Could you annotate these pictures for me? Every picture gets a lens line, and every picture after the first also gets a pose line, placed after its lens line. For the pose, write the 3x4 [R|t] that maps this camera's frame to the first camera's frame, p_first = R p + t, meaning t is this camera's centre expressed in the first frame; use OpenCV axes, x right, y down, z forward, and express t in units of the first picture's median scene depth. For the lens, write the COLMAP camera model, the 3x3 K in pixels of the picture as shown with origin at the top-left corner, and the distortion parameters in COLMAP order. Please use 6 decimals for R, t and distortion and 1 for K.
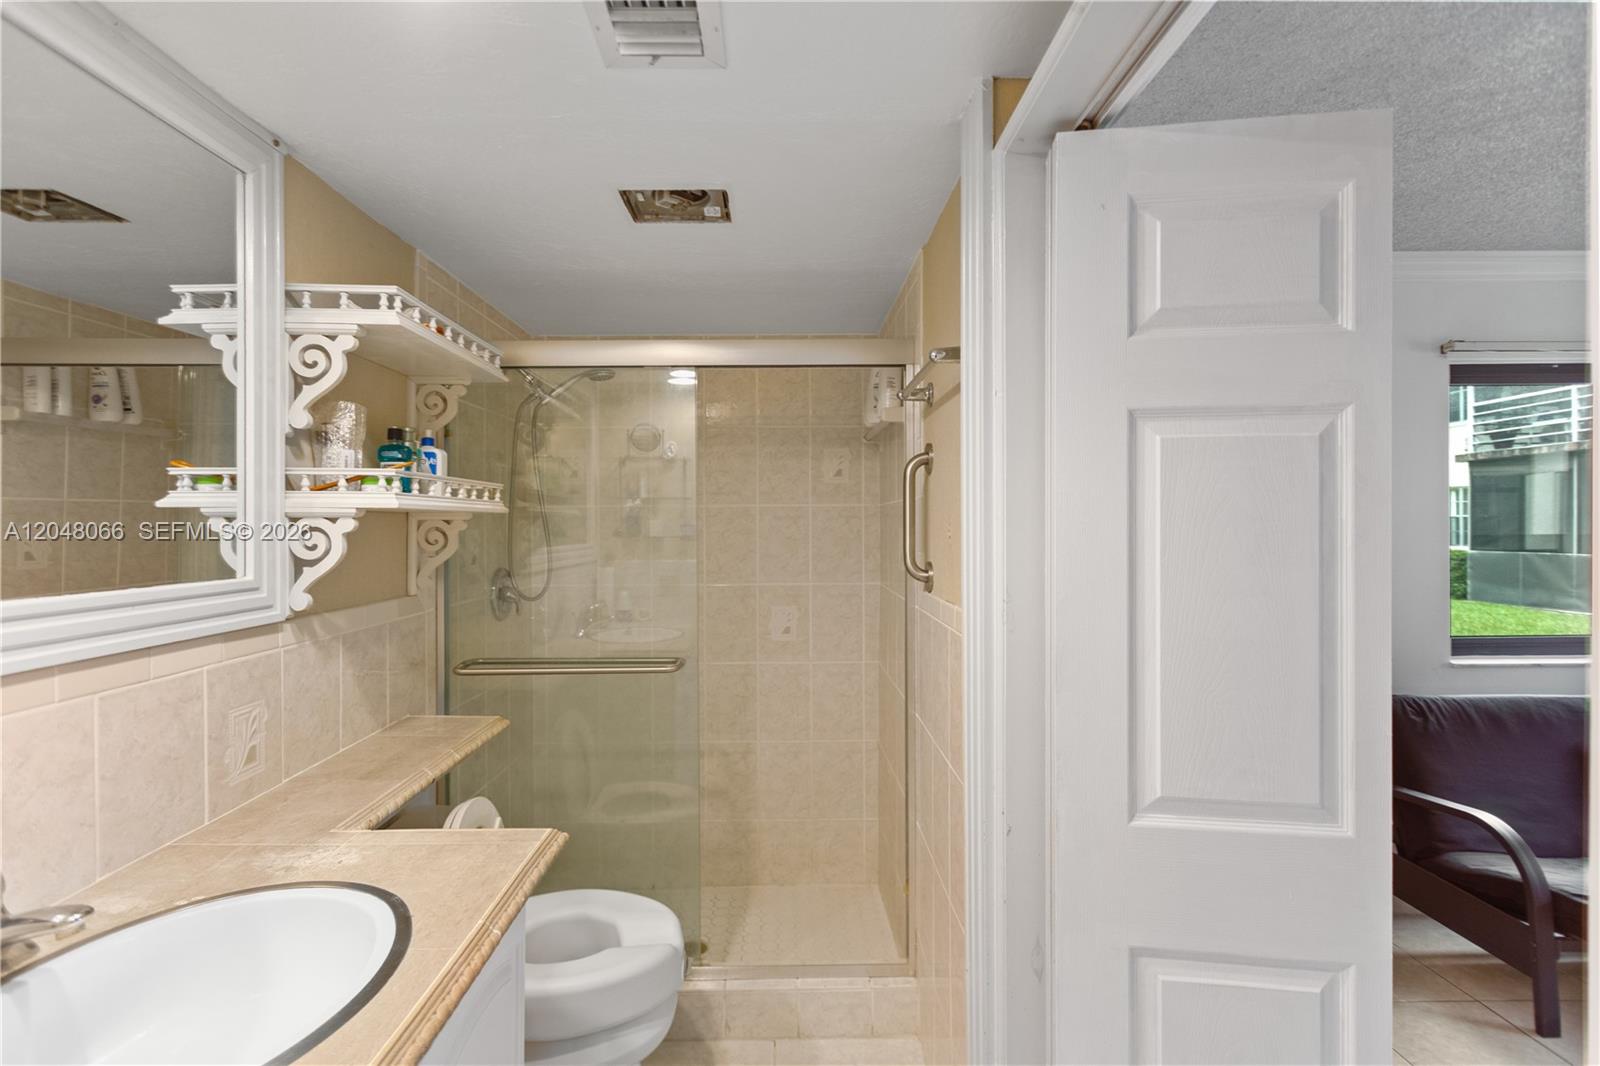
lens RADIAL K [[780.1, 0, 792.0], [0, 780.1, 528.7], [0, 0, 1]] dist [0.005987, 0.001189]
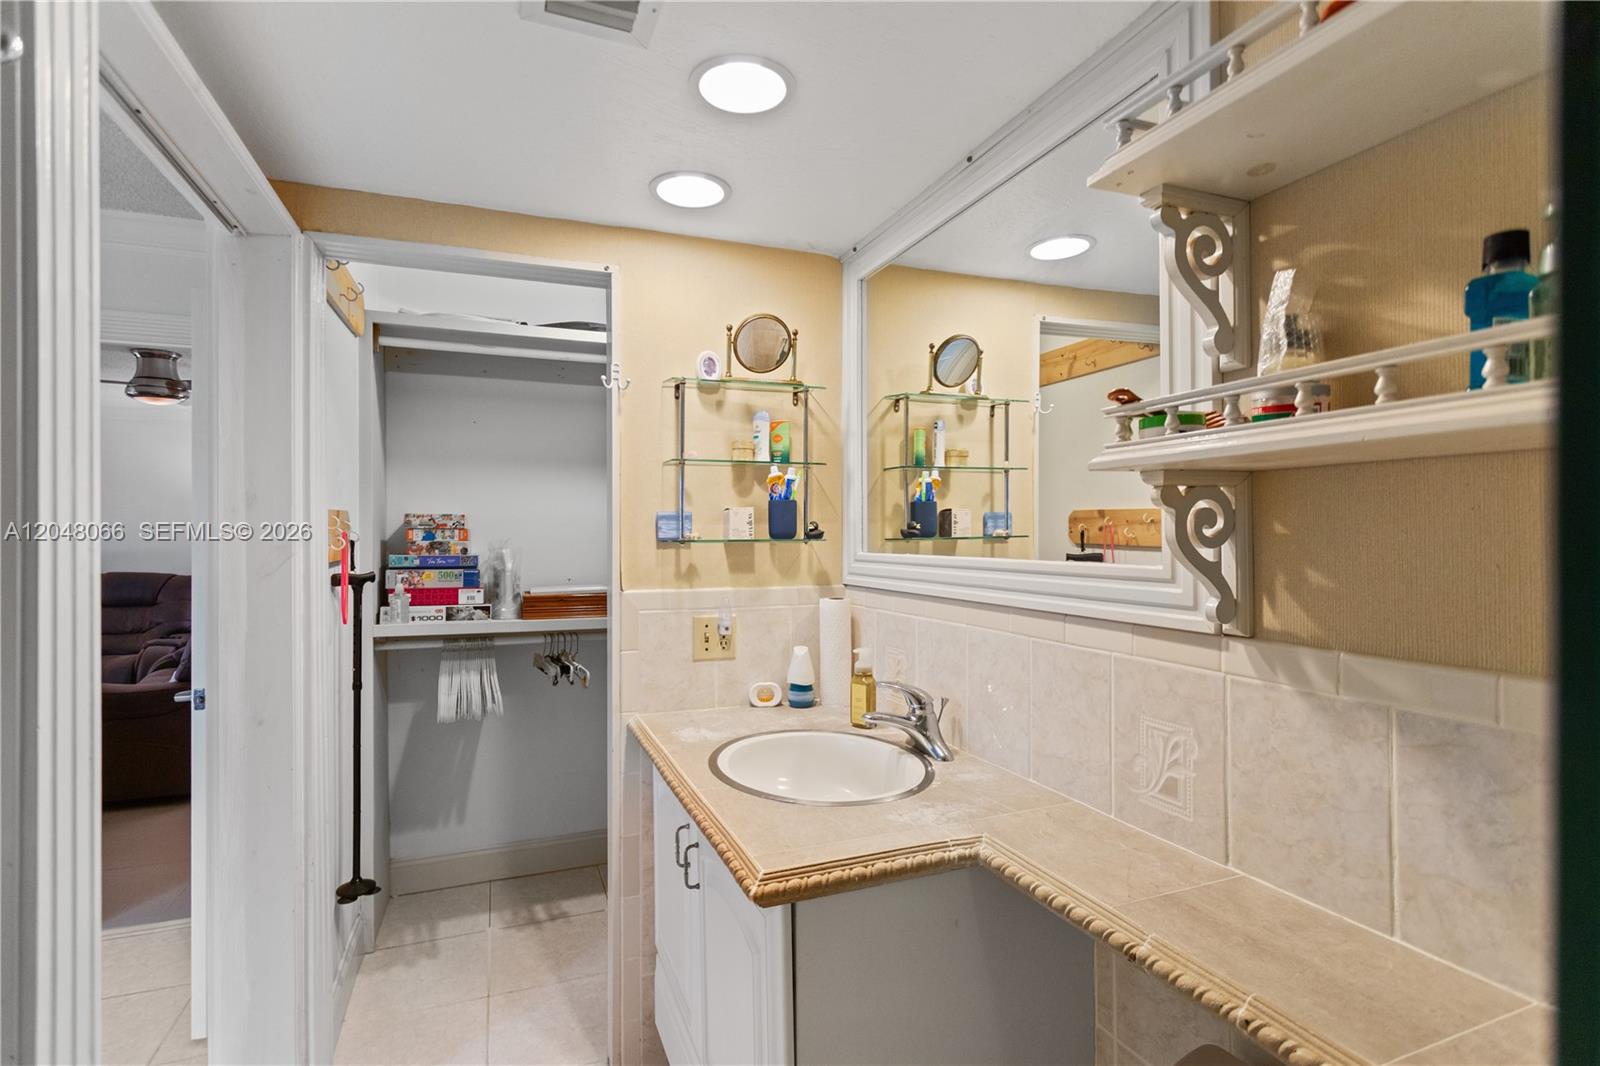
lens RADIAL K [[767.2, 0, 800.0], [0, 767.2, 533.0], [0, 0, 1]] dist [0.000513, 0.000670]
pose [[-0.932110, 0.006093, -0.362124, -0.049590], [0.004653, 0.999977, 0.004849, 0.021616], [0.362146, 0.002834, -0.932117, 1.534961]]
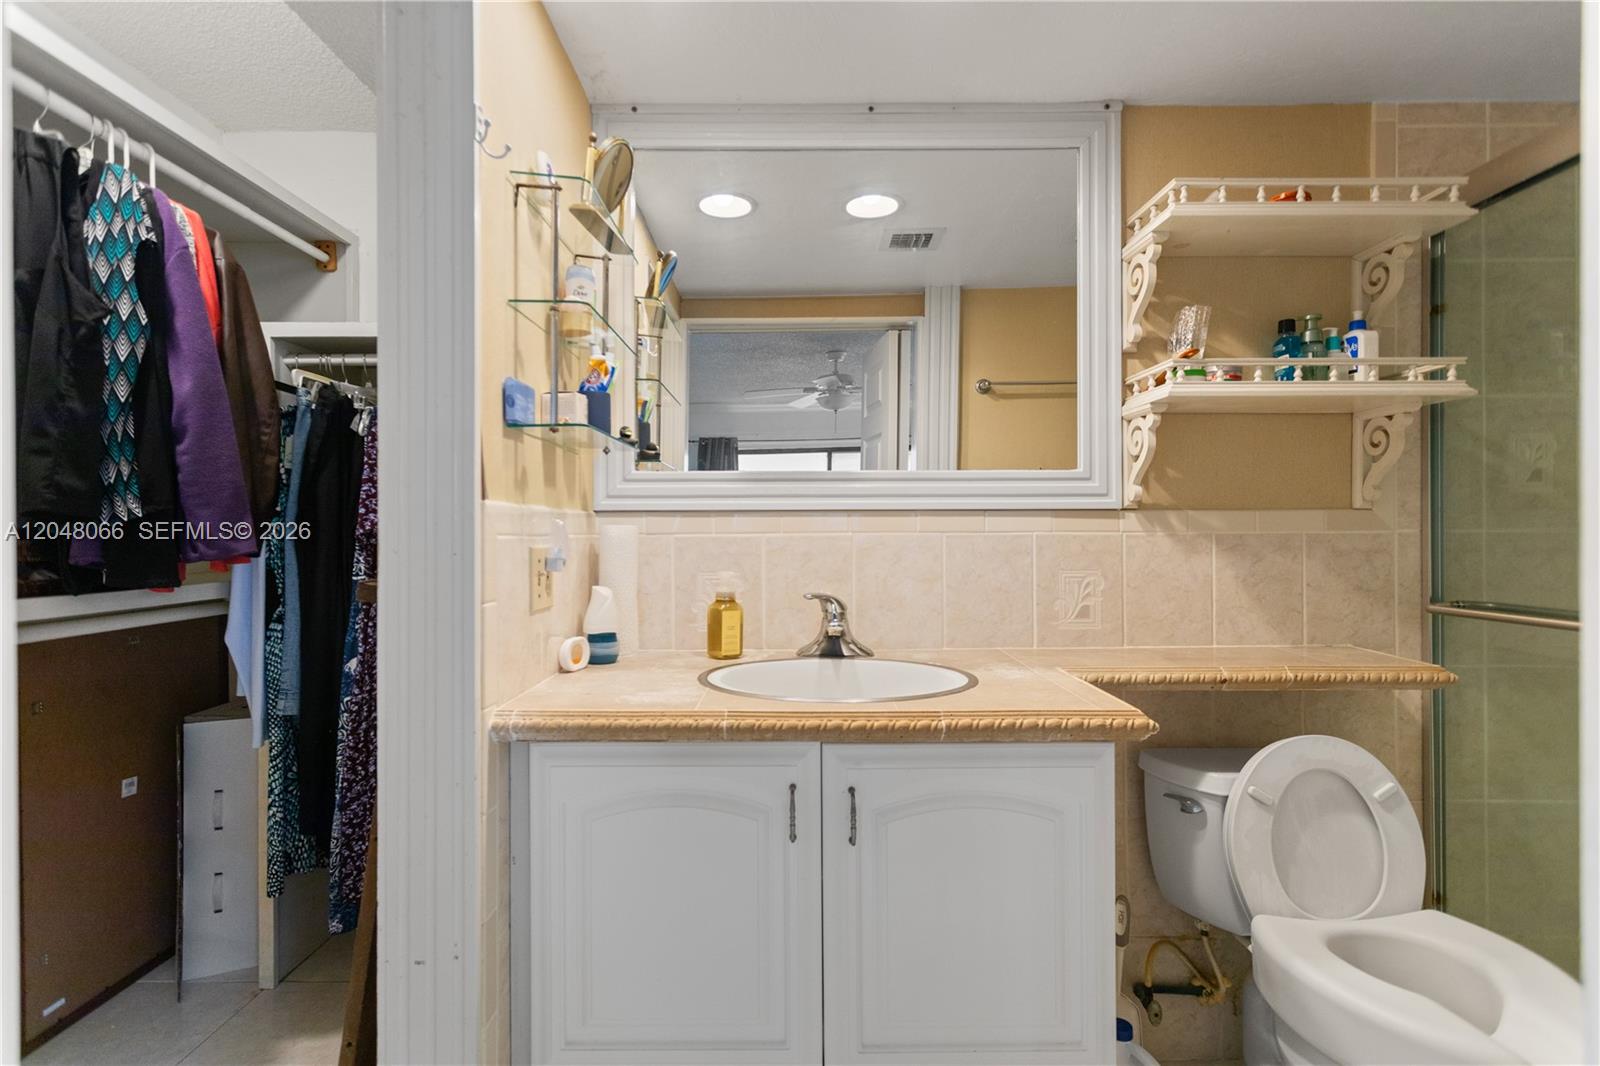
lens RADIAL K [[780.1, 0, 792.0], [0, 780.1, 528.7], [0, 0, 1]] dist [0.005987, 0.001189]
pose [[-0.013836, 0.000145, -0.999904, 0.536745], [-0.003337, 0.999994, 0.000191, 0.151603], [0.999899, 0.003339, -0.013835, 0.531172]]
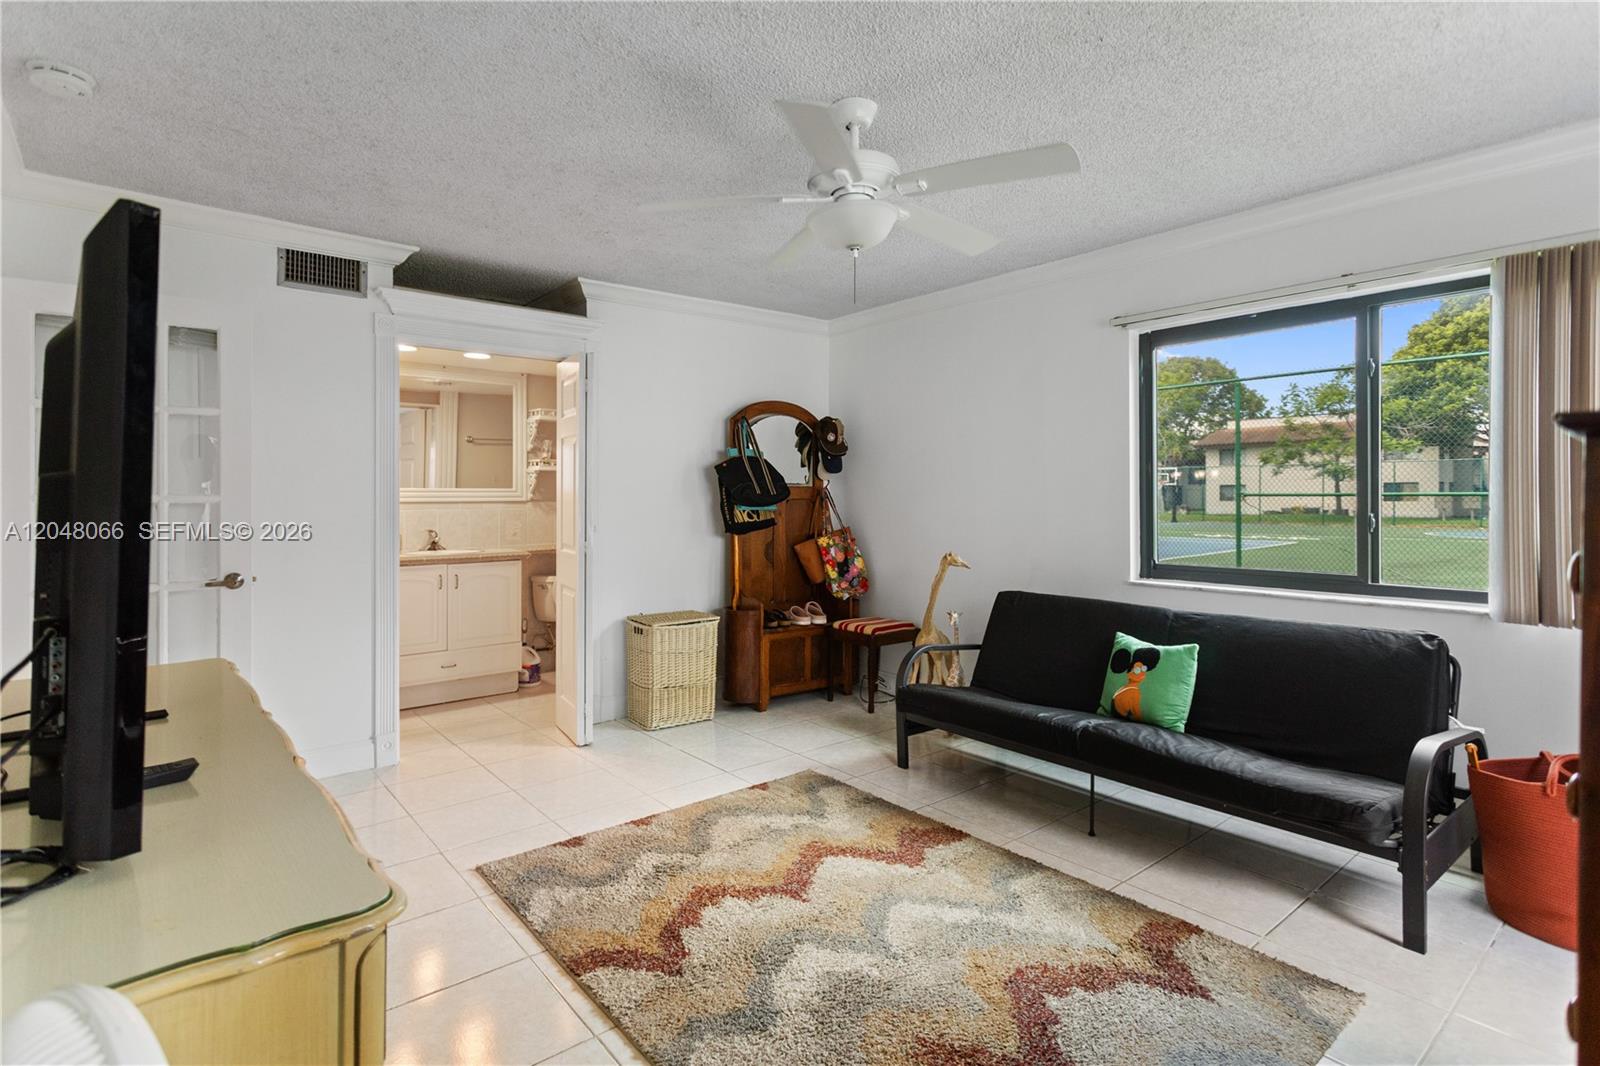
lens RADIAL K [[780.6, 0, 802.2], [0, 780.6, 492.1], [0, 0, 1]] dist [-0.000209, 0.000335]
pose [[0.635952, 0.002289, -0.771725, 3.183556], [-0.010137, 0.999934, -0.005388, 0.078910], [0.771662, 0.011249, 0.635934, -0.381120]]
